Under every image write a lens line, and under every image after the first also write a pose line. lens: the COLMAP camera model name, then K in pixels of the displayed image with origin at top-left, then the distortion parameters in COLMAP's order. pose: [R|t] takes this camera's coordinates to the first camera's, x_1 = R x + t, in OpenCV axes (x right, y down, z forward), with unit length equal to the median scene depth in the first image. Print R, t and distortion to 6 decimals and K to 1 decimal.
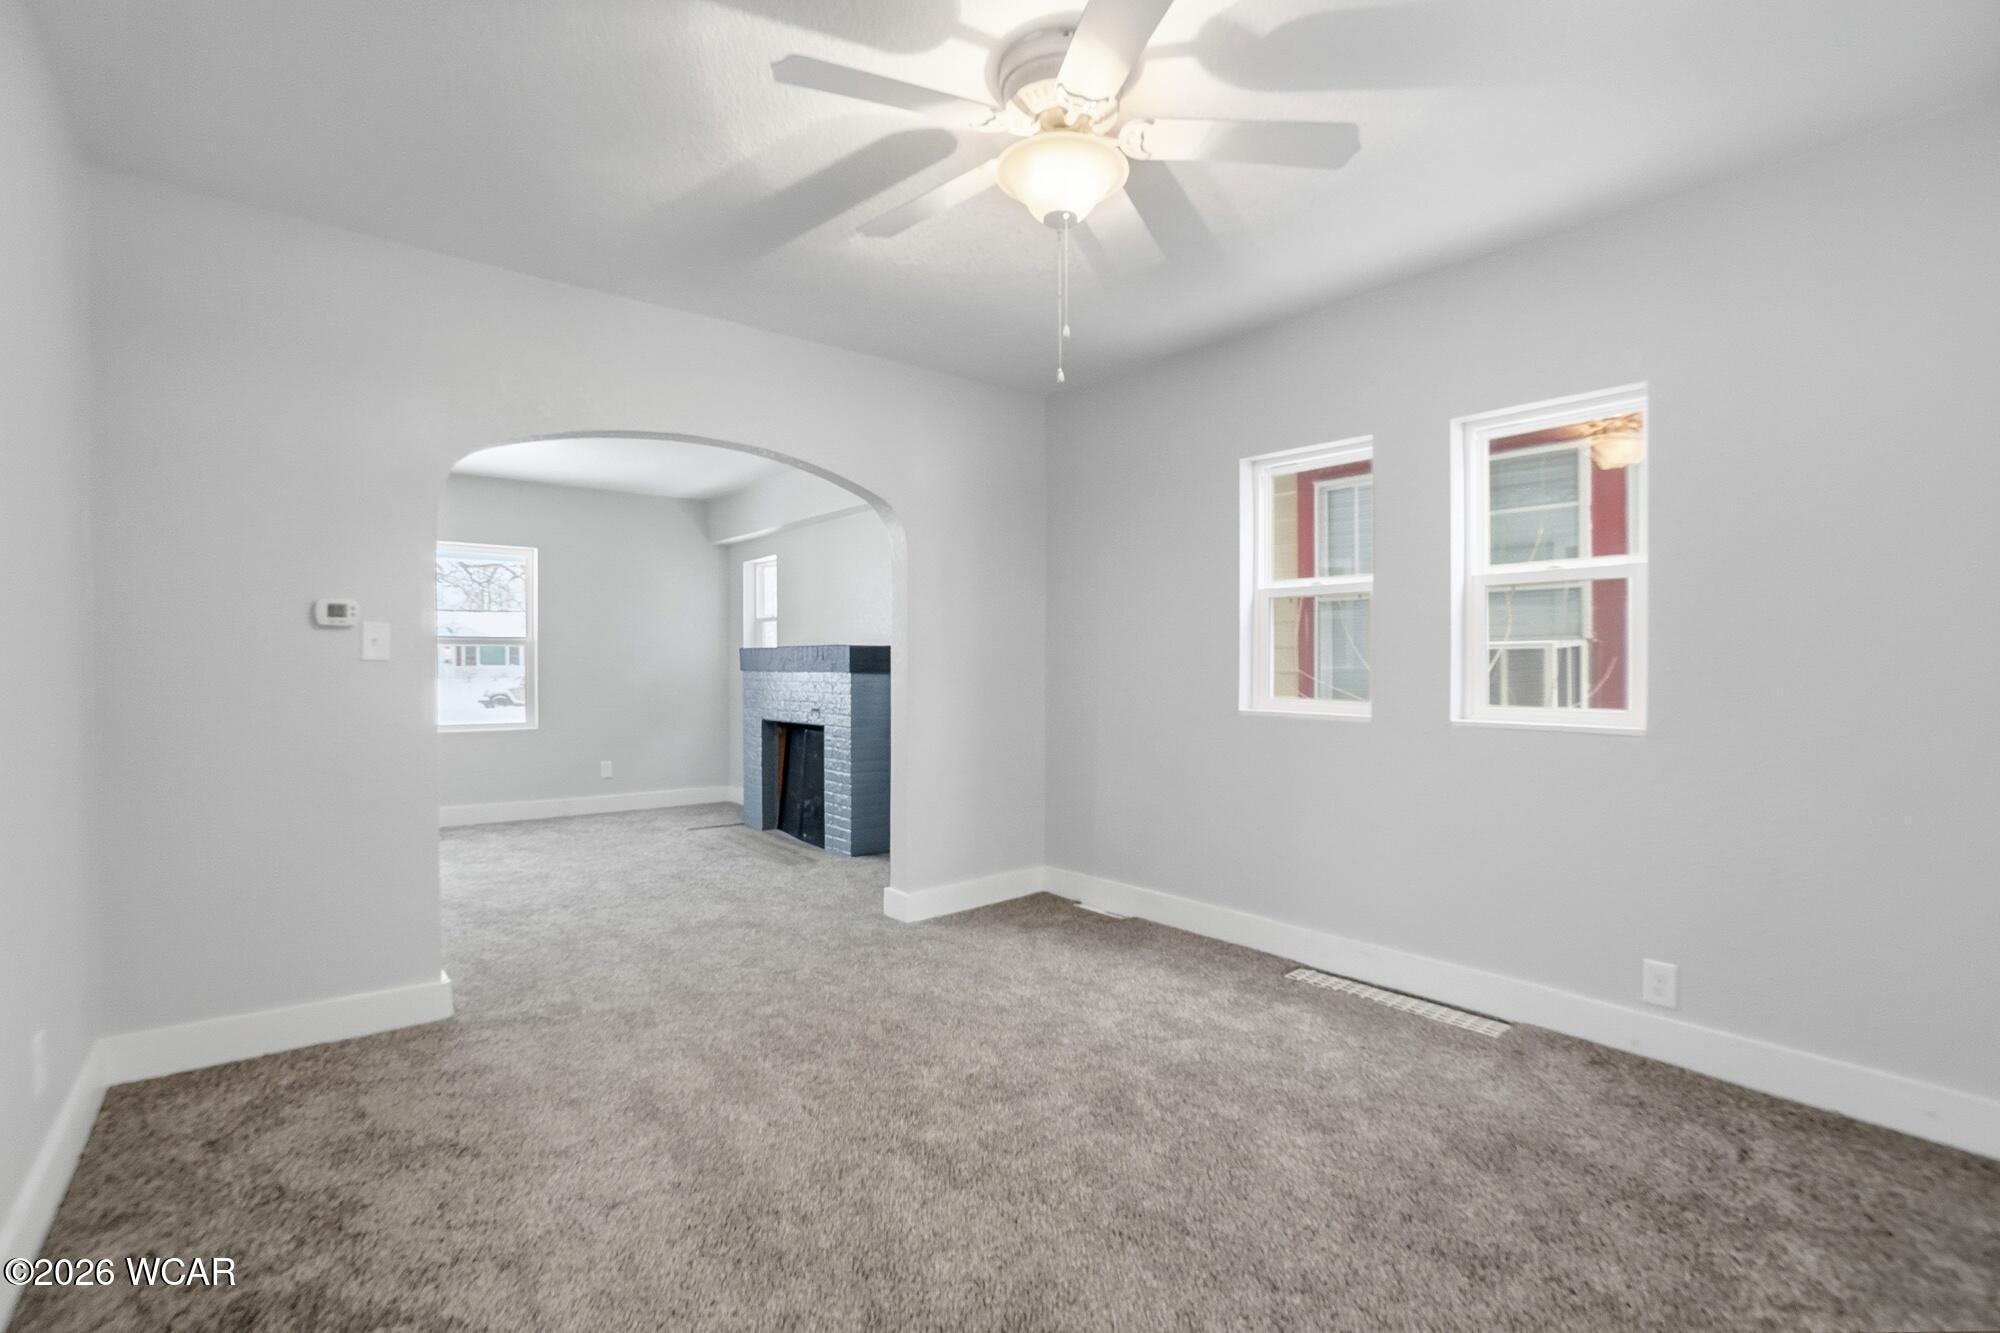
lens RADIAL K [[908.3, 0, 1000.0], [0, 908.3, 666.5], [0, 0, 1]] dist [-0.017158, 0.007967]
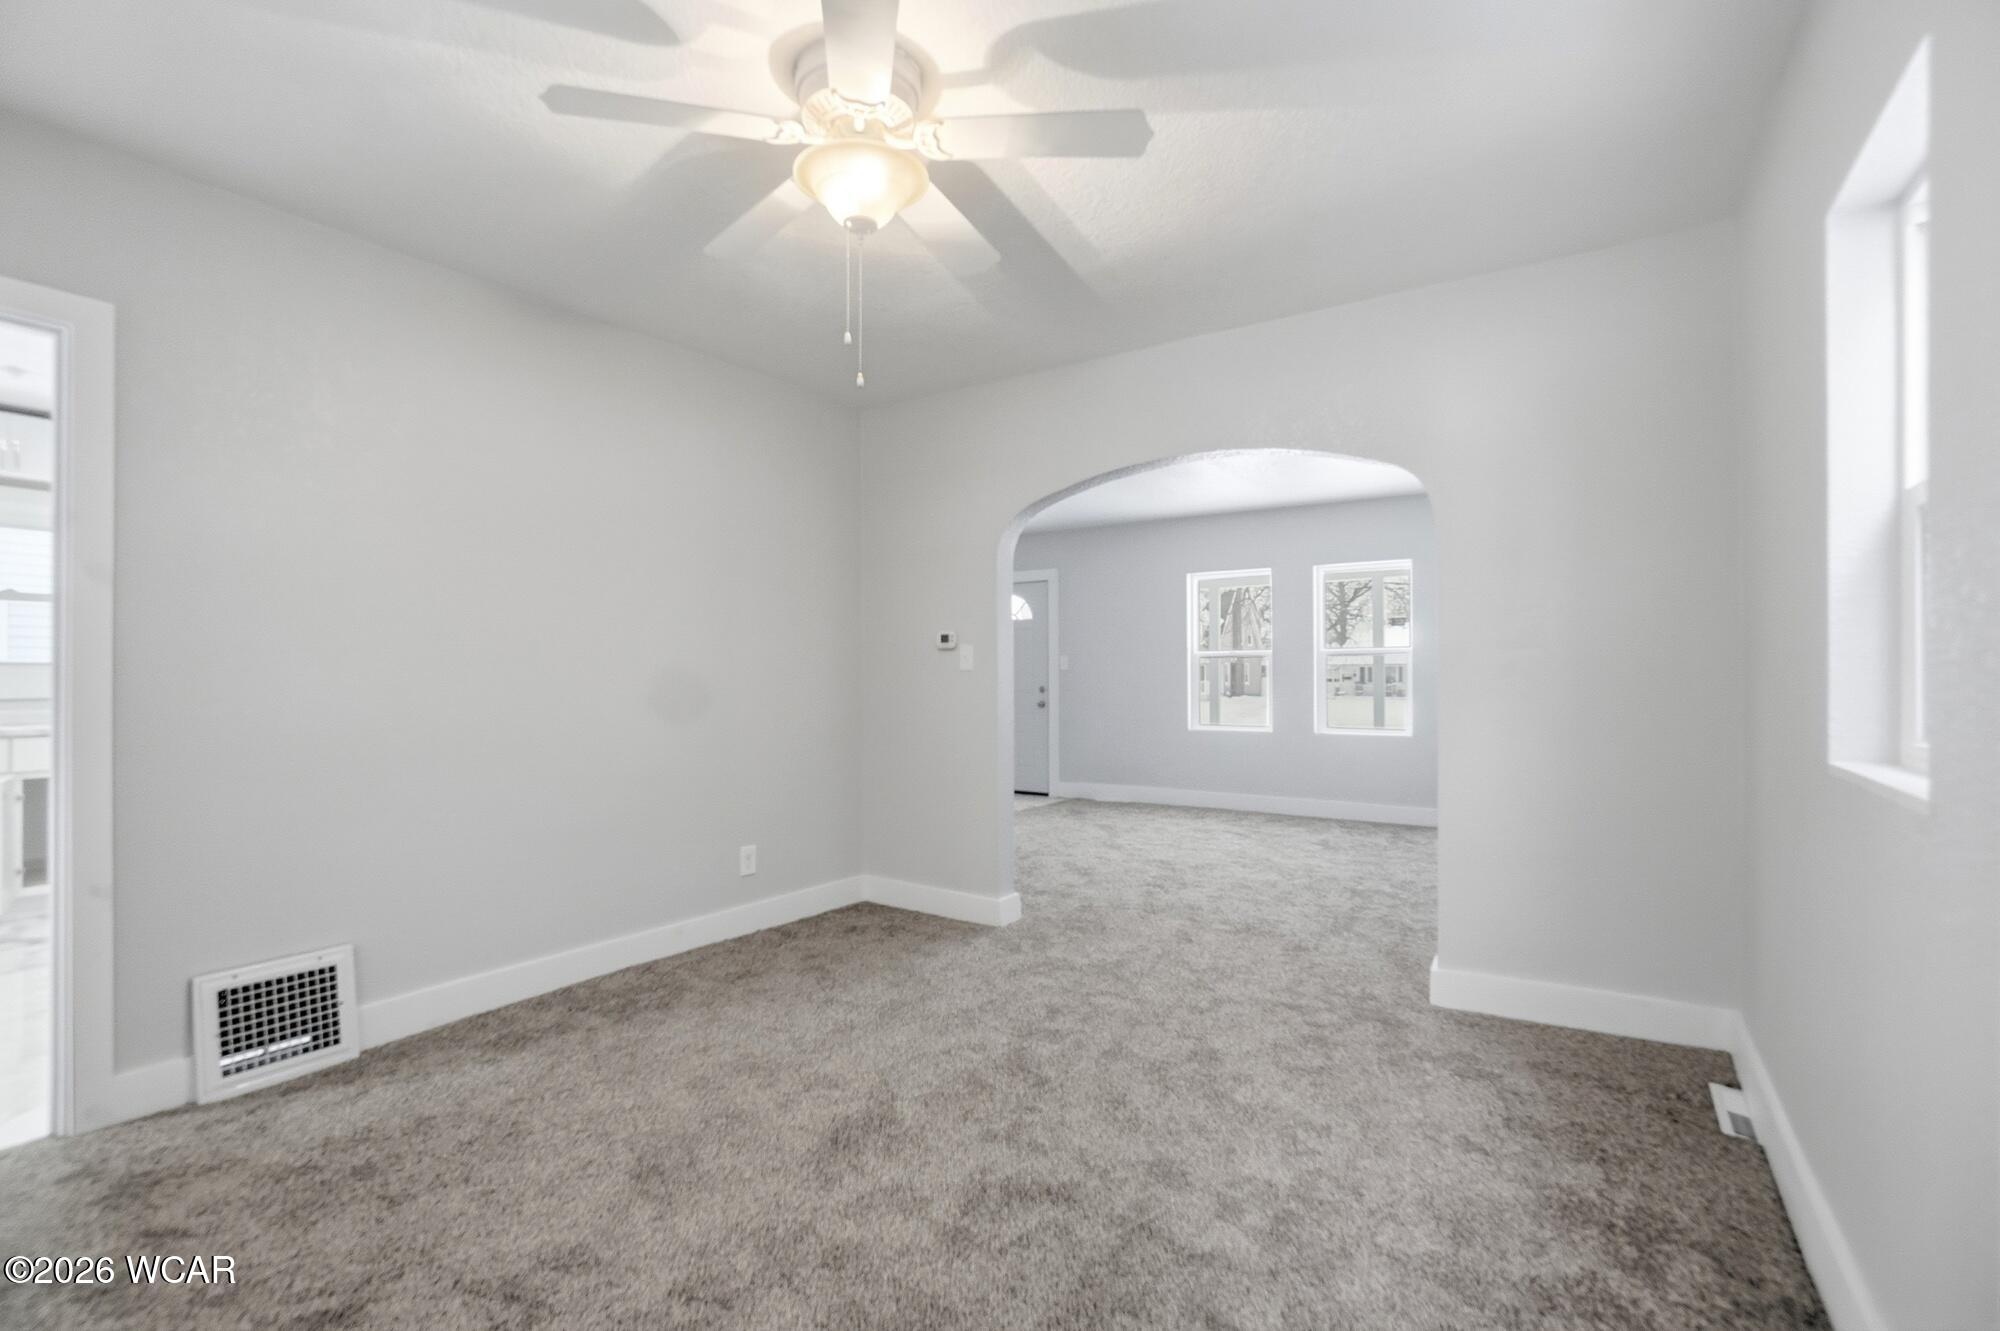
lens RADIAL K [[908.3, 0, 1000.0], [0, 908.3, 665.5], [0, 0, 1]] dist [-0.017158, 0.007967]
pose [[0.297702, -0.012601, -0.954576, 0.734935], [-0.000655, 0.999910, -0.013404, 0.004905], [0.954659, 0.004616, 0.297667, 0.585976]]
